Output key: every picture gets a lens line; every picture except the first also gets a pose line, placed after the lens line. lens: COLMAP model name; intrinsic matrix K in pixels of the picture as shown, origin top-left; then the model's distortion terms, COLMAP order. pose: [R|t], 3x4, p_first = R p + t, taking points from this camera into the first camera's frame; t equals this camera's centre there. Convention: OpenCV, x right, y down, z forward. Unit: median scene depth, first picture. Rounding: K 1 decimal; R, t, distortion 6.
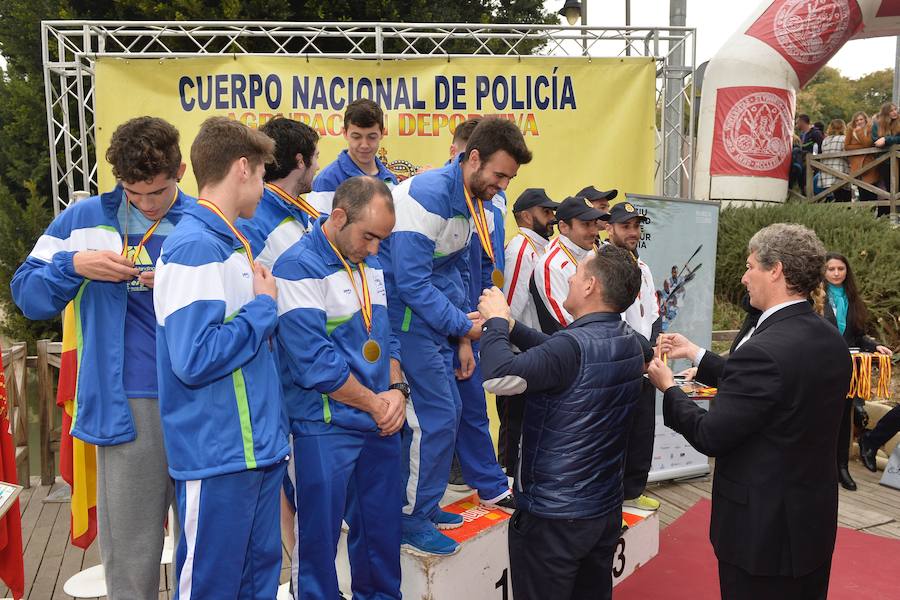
lens RADIAL K [[661.2, 0, 500.6], [0, 661.2, 286.0], [0, 0, 1]] dist [0.001581, -0.000073]
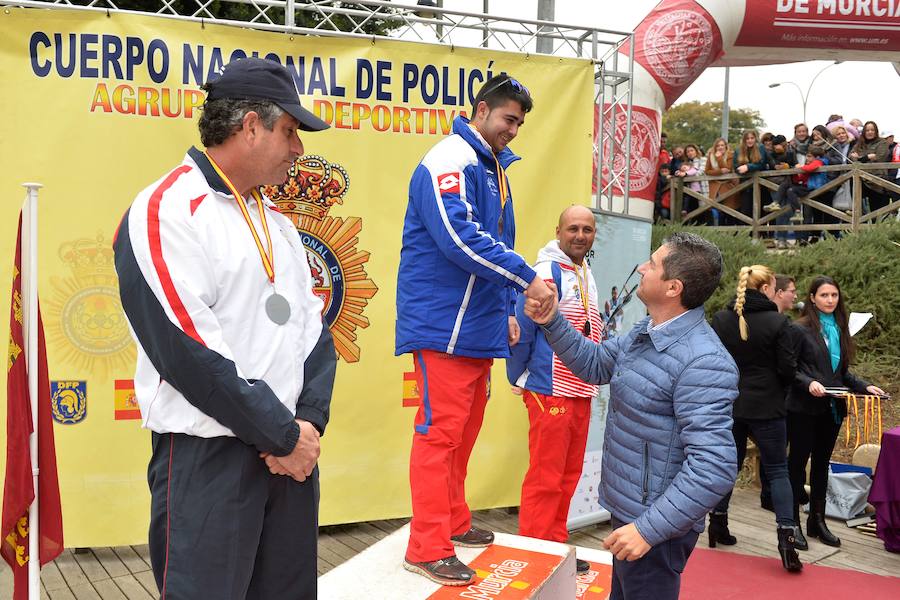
lens RADIAL K [[692.8, 0, 451.4], [0, 692.8, 305.8], [0, 0, 1]] dist [-0.003997, -0.002138]
pose [[0.979120, 0.014351, 0.202777, -0.154303], [-0.014859, 0.999889, 0.000984, -0.000898], [-0.202740, -0.003977, 0.979224, 0.095418]]
